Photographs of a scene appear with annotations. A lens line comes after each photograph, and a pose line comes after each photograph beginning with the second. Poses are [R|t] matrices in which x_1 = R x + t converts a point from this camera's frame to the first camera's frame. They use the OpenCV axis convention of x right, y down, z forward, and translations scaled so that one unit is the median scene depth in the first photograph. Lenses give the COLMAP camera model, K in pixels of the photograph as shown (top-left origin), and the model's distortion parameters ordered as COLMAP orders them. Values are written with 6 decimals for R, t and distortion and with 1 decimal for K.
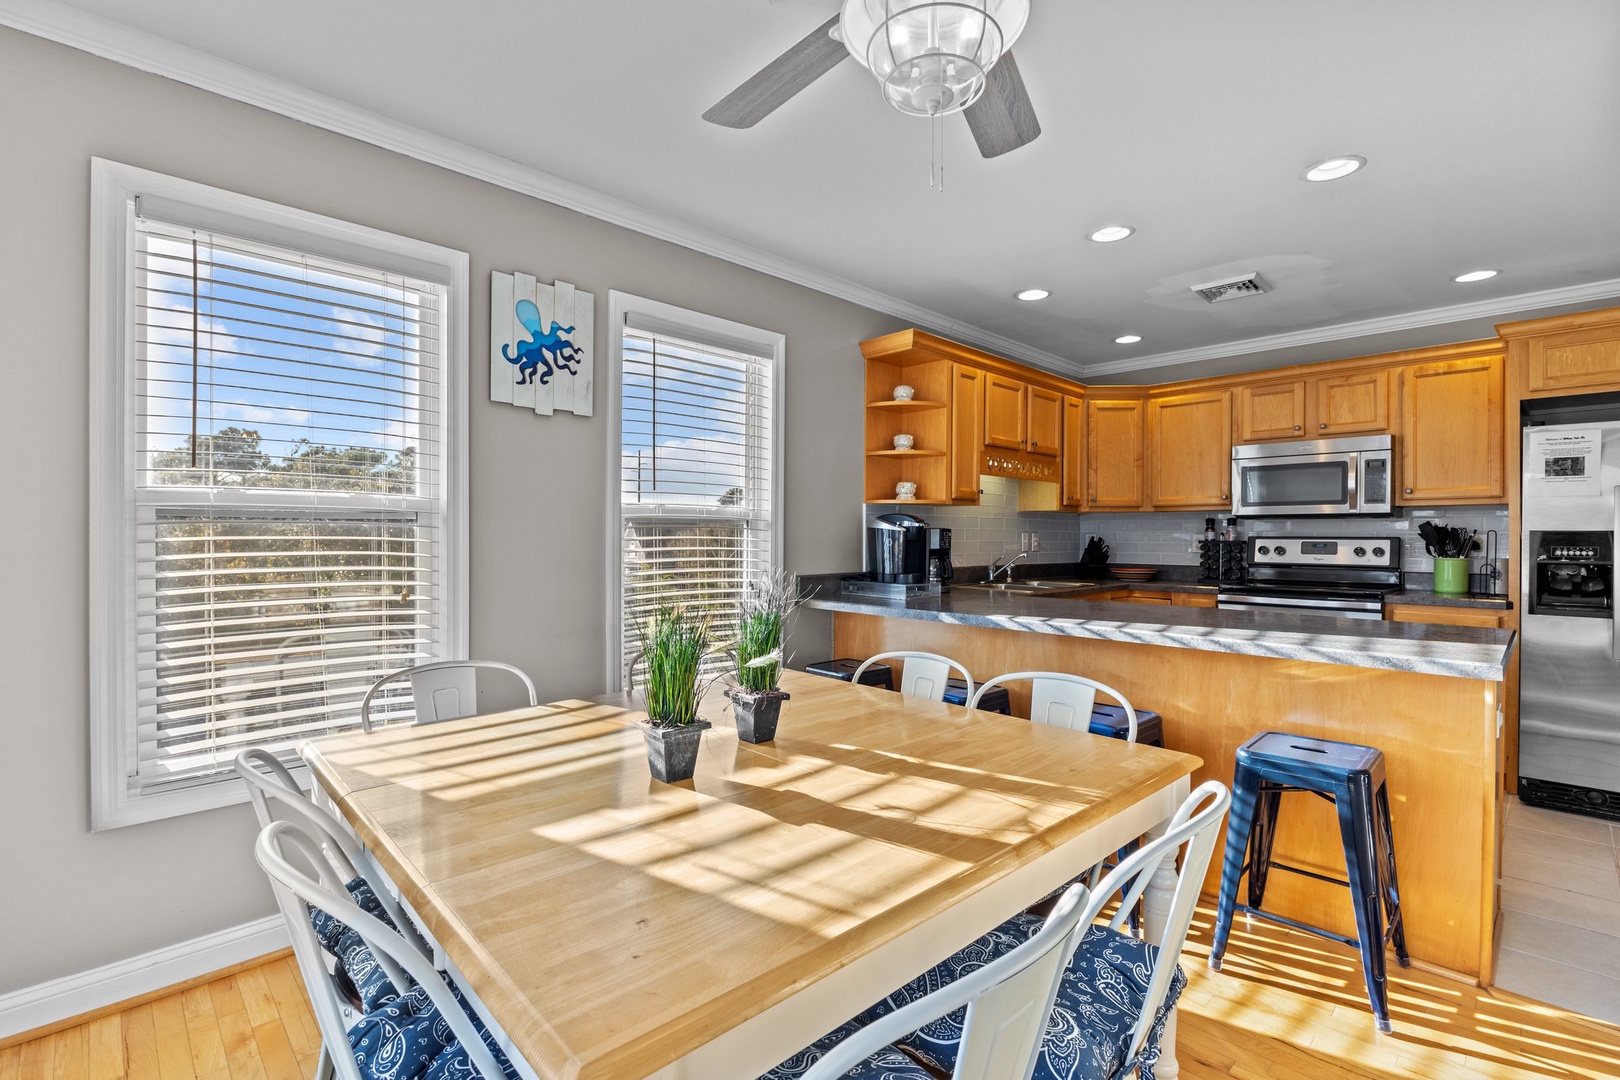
lens RADIAL K [[707.7, 0, 810.0], [0, 707.7, 540.0], [0, 0, 1]] dist [-0.000735, -0.000068]
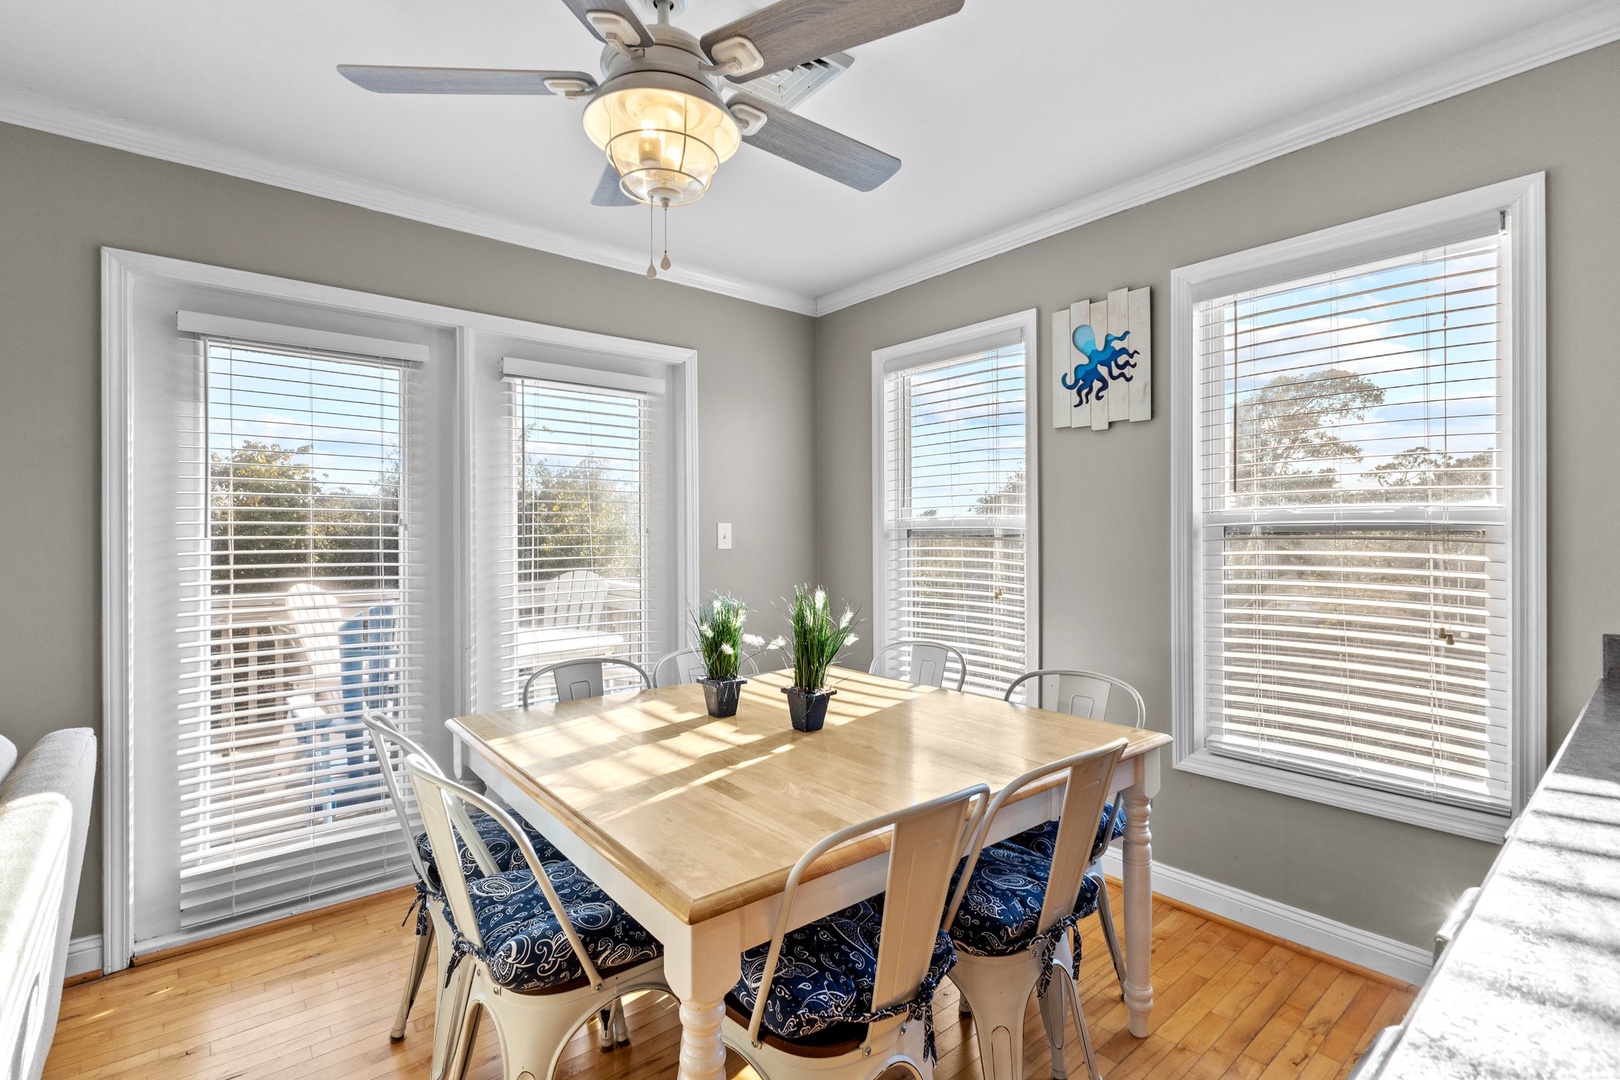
lens RADIAL K [[747.7, 0, 817.2], [0, 747.7, 531.3], [0, 0, 1]] dist [-0.000626, 0.000180]
pose [[-0.061953, -0.005048, -0.998066, 0.705650], [-0.004012, 0.999980, -0.004808, -0.025128], [0.998071, 0.003707, -0.061972, 0.654125]]
